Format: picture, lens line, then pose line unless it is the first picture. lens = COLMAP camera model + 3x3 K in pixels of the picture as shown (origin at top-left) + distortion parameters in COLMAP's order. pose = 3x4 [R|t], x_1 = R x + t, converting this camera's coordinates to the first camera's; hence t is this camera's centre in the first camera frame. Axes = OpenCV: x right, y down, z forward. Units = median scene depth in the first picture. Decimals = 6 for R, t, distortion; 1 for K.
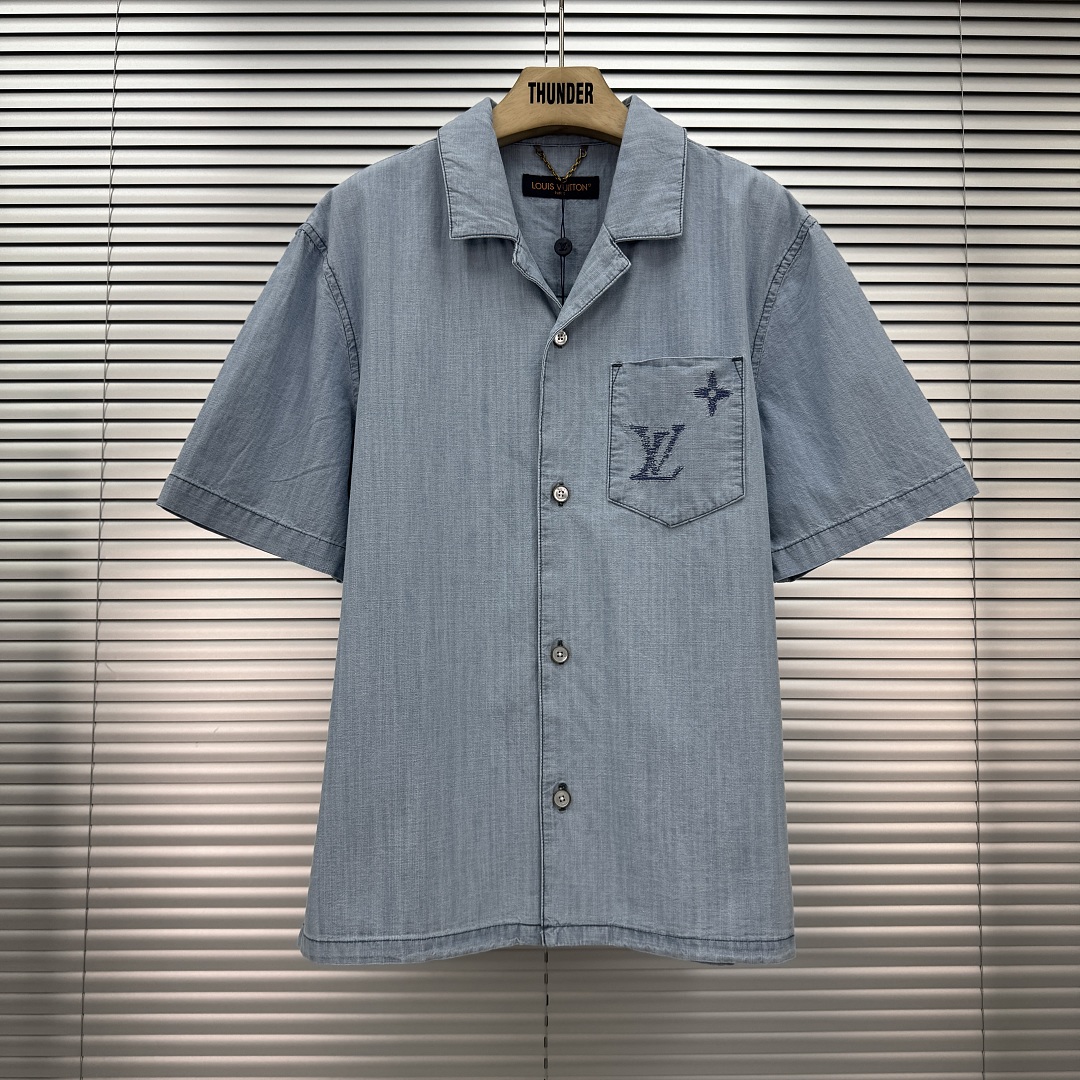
lens RADIAL K [[1011.4, 0, 540.0], [0, 1011.4, 540.0], [0, 0, 1]] dist [0.183783, -0.420885]
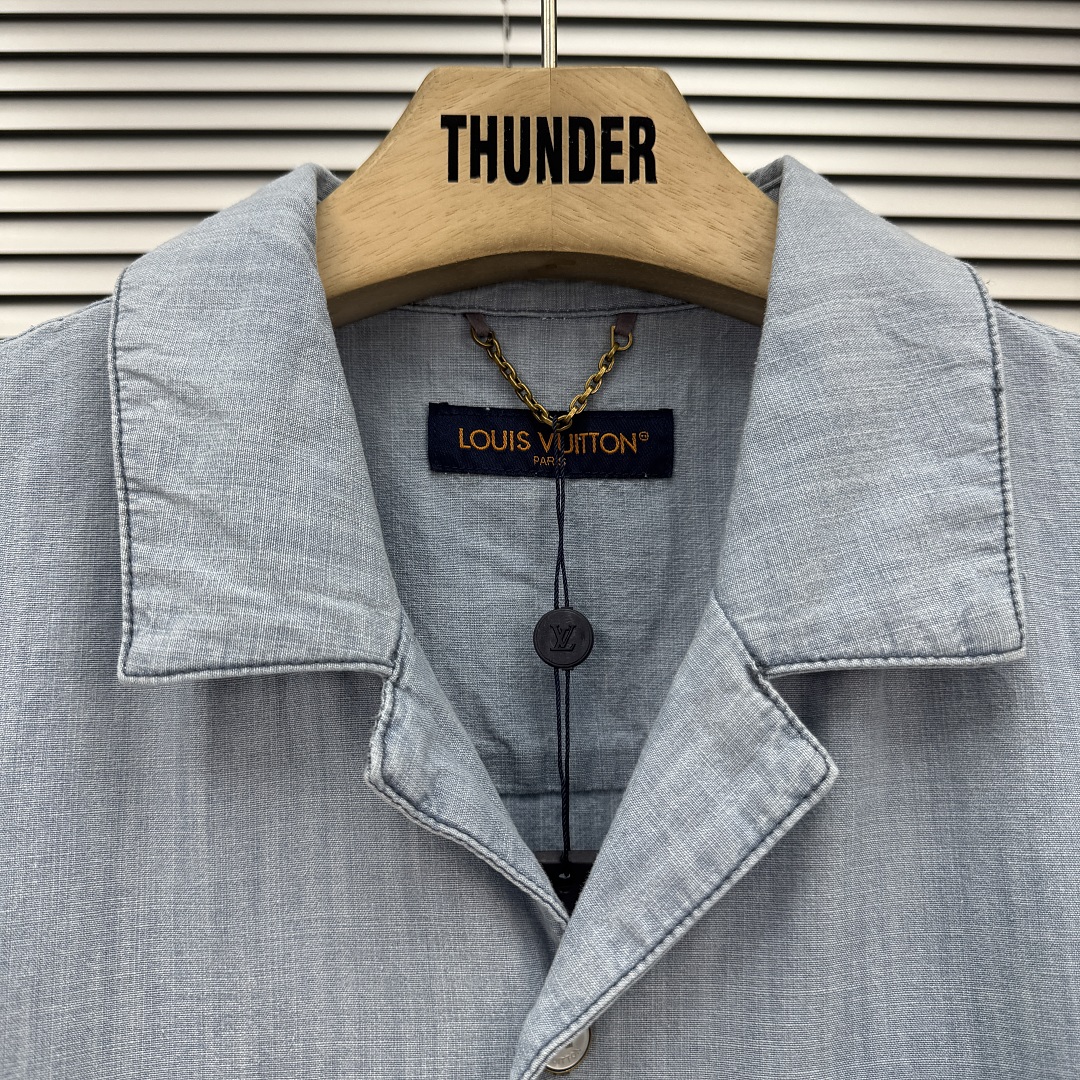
lens RADIAL K [[1026.5, 0, 550.4], [0, 1026.5, 556.4], [0, 0, 1]] dist [0.099744, -0.284629]
pose [[0.999369, -0.008677, 0.034457, 0.009186], [0.011959, 0.995287, -0.096231, -0.292311], [-0.033460, 0.096582, 0.994762, 0.726277]]
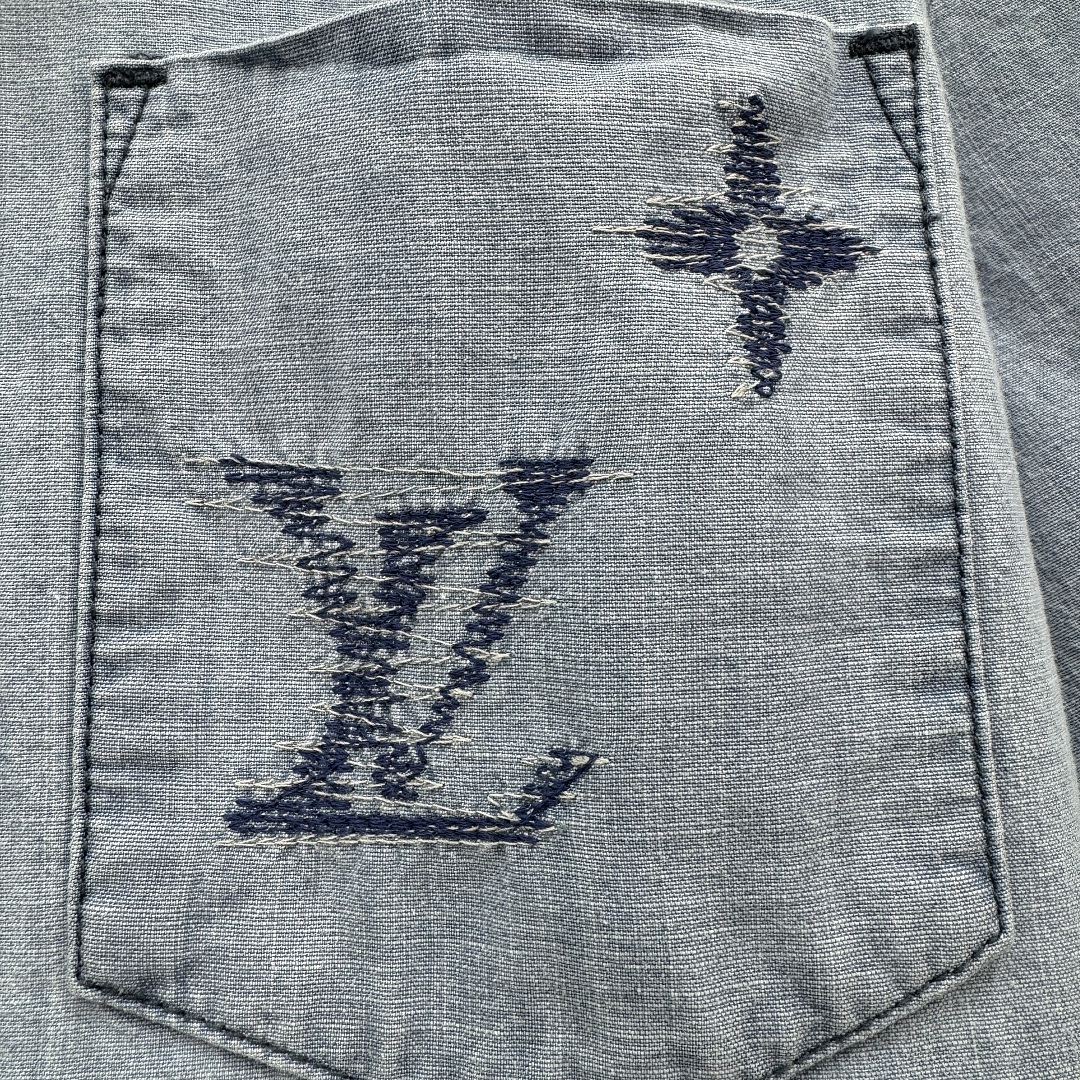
lens RADIAL K [[1014.9, 0, 538.9], [0, 1014.9, 469.4], [0, 0, 1]] dist [-0.001599, 0.020132]
pose [[0.981091, -0.030497, 0.191129, 0.104020], [0.035271, 0.999144, -0.021628, -0.104838], [-0.190306, 0.027960, 0.981327, 0.828834]]
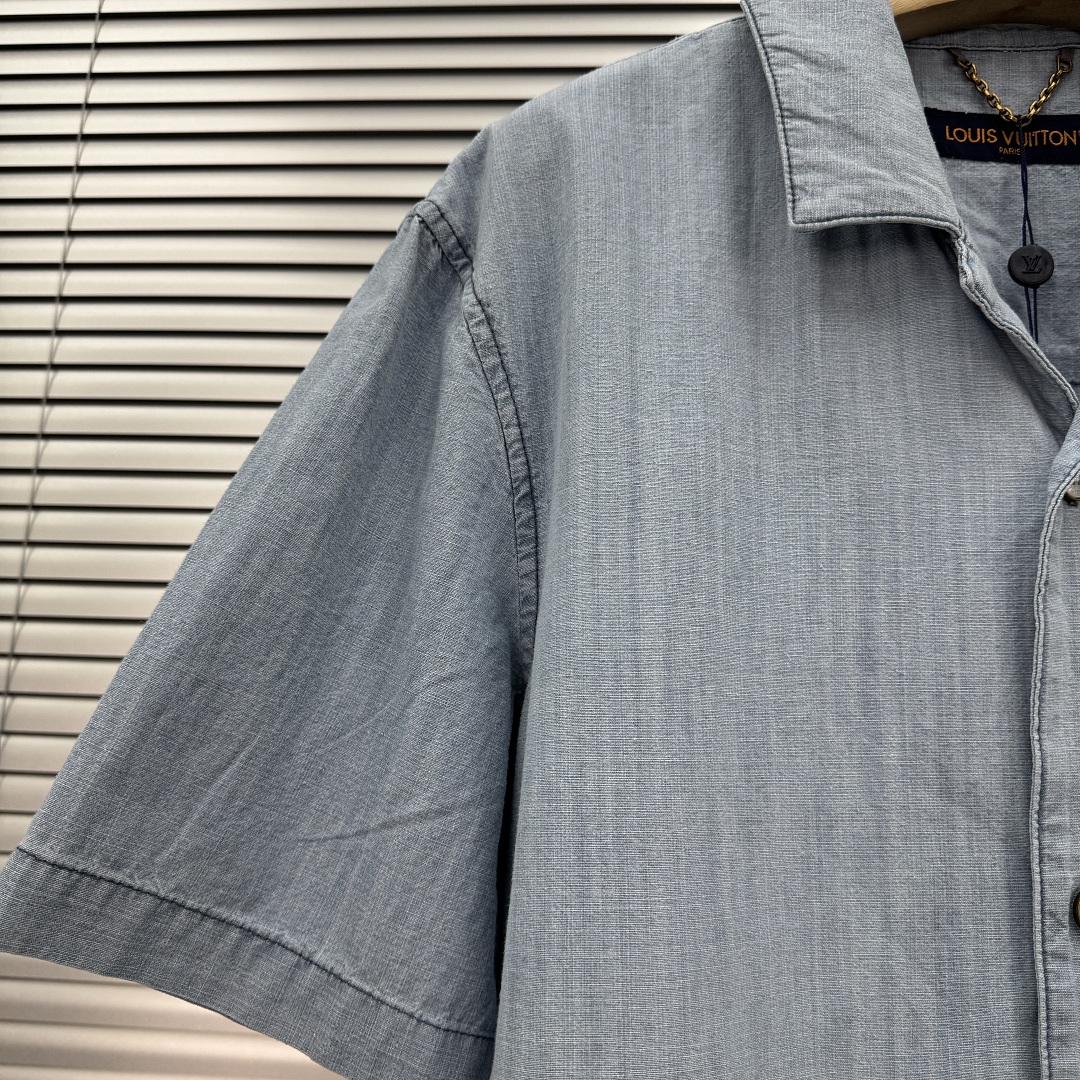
lens RADIAL K [[1033.2, 0, 544.6], [0, 1033.2, 542.5], [0, 0, 1]] dist [0.091088, -0.175860]
pose [[0.997556, 0.022642, -0.066108, -0.148753], [-0.030803, 0.991656, -0.125178, -0.120728], [0.062722, 0.126908, 0.989929, 0.605893]]
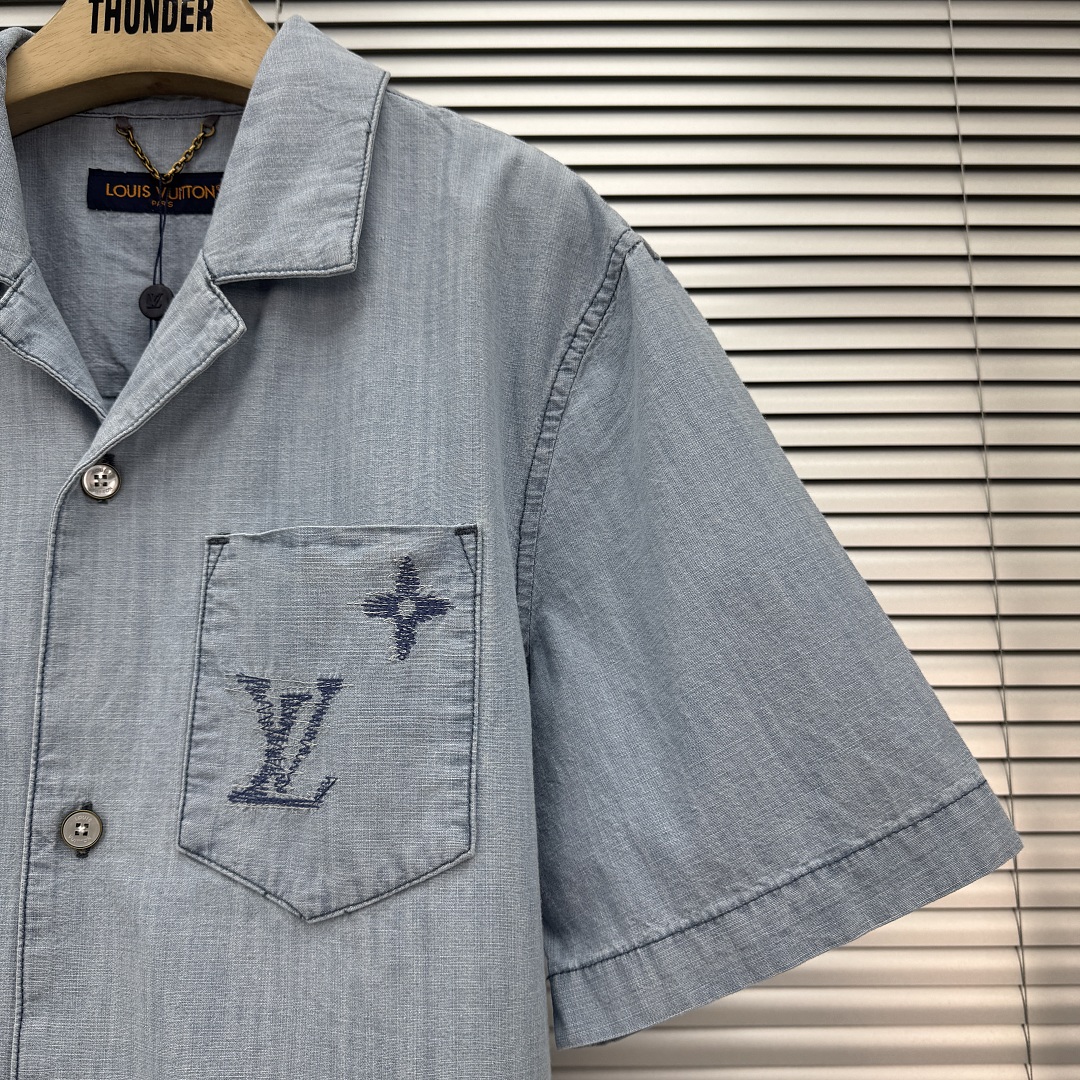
lens RADIAL K [[1033.2, 0, 544.6], [0, 1033.2, 542.5], [0, 0, 1]] dist [0.091088, -0.175860]
pose [[0.999784, -0.005612, -0.020033, 0.229210], [0.003230, 0.993125, -0.117016, -0.114669], [0.020552, 0.116926, 0.992928, 0.533664]]
